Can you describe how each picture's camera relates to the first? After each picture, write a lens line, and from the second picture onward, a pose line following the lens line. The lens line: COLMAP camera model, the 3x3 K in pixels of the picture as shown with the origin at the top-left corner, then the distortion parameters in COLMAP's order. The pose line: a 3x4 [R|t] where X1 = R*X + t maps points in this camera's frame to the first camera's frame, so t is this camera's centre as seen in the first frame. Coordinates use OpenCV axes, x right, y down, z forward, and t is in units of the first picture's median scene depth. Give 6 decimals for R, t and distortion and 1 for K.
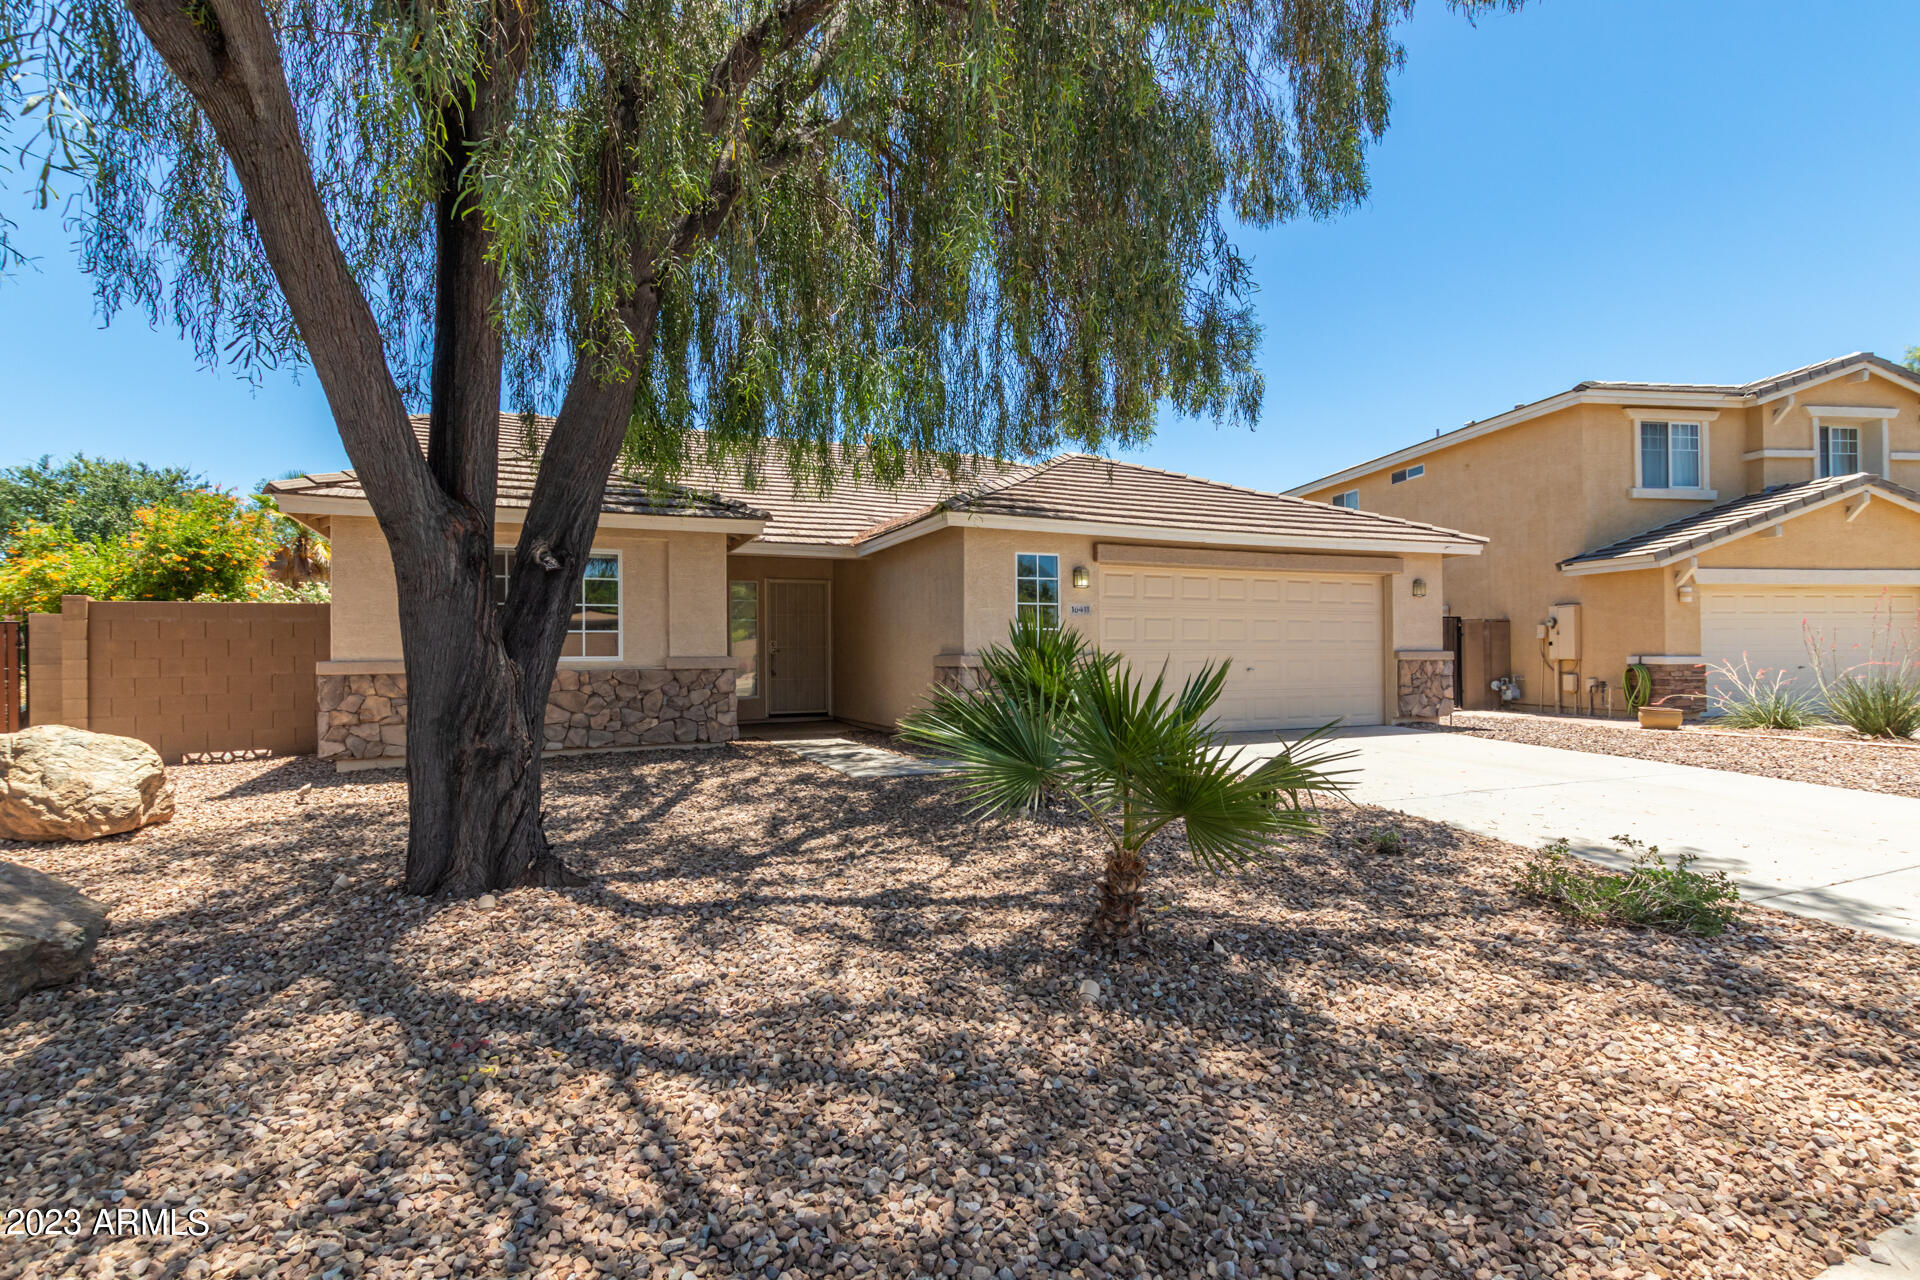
lens RADIAL K [[935.3, 0, 960.0], [0, 935.3, 640.0], [0, 0, 1]] dist [0.002255, 0.000131]
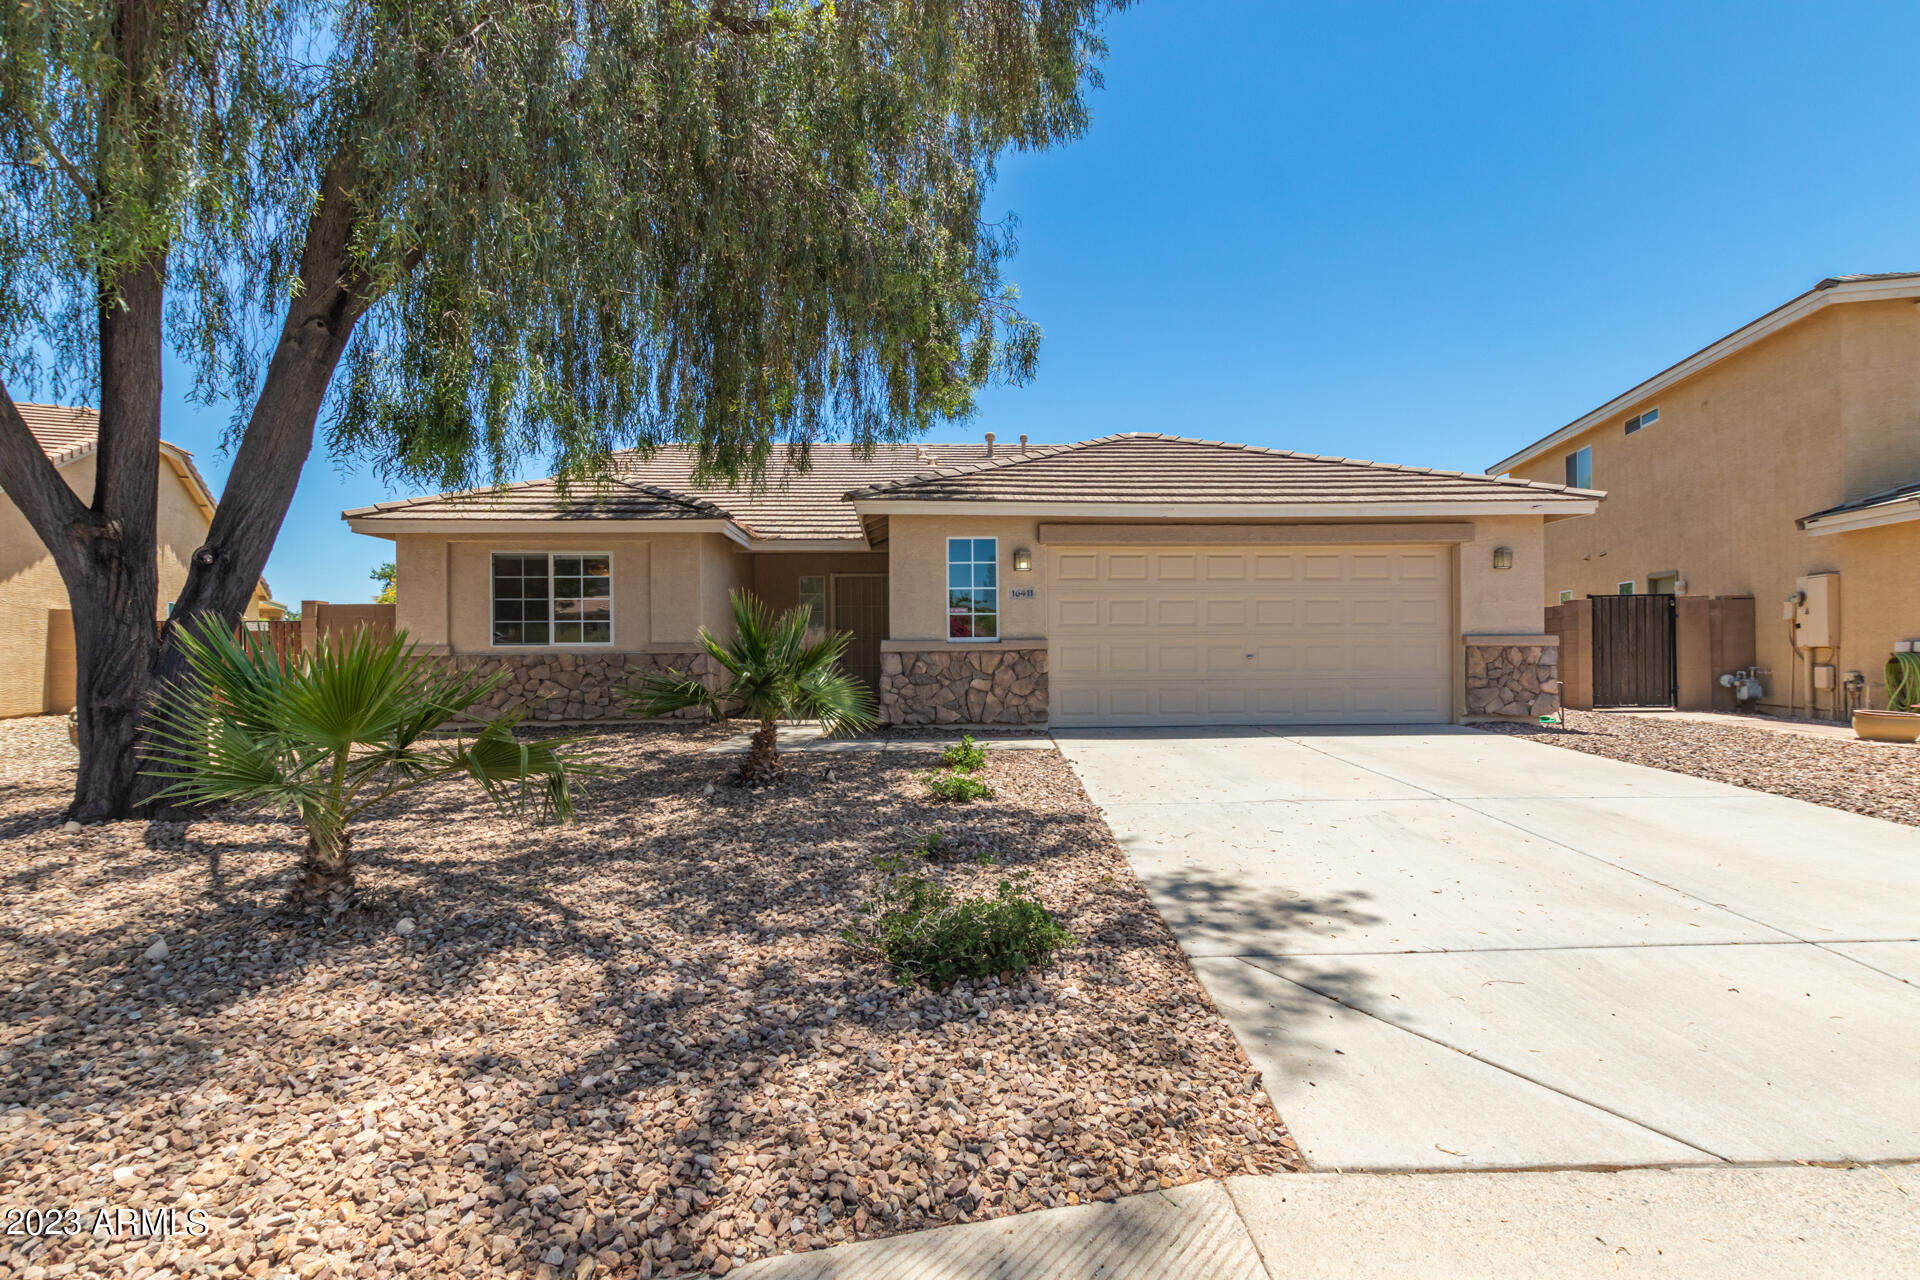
lens RADIAL K [[873.9, 0, 960.0], [0, 873.9, 640.0], [0, 0, 1]] dist [-0.002006, -0.000878]
pose [[0.928281, -0.003951, -0.371859, 0.334306], [0.006874, 0.999955, 0.006536, 0.007742], [0.371816, -0.008624, 0.928266, 0.111266]]
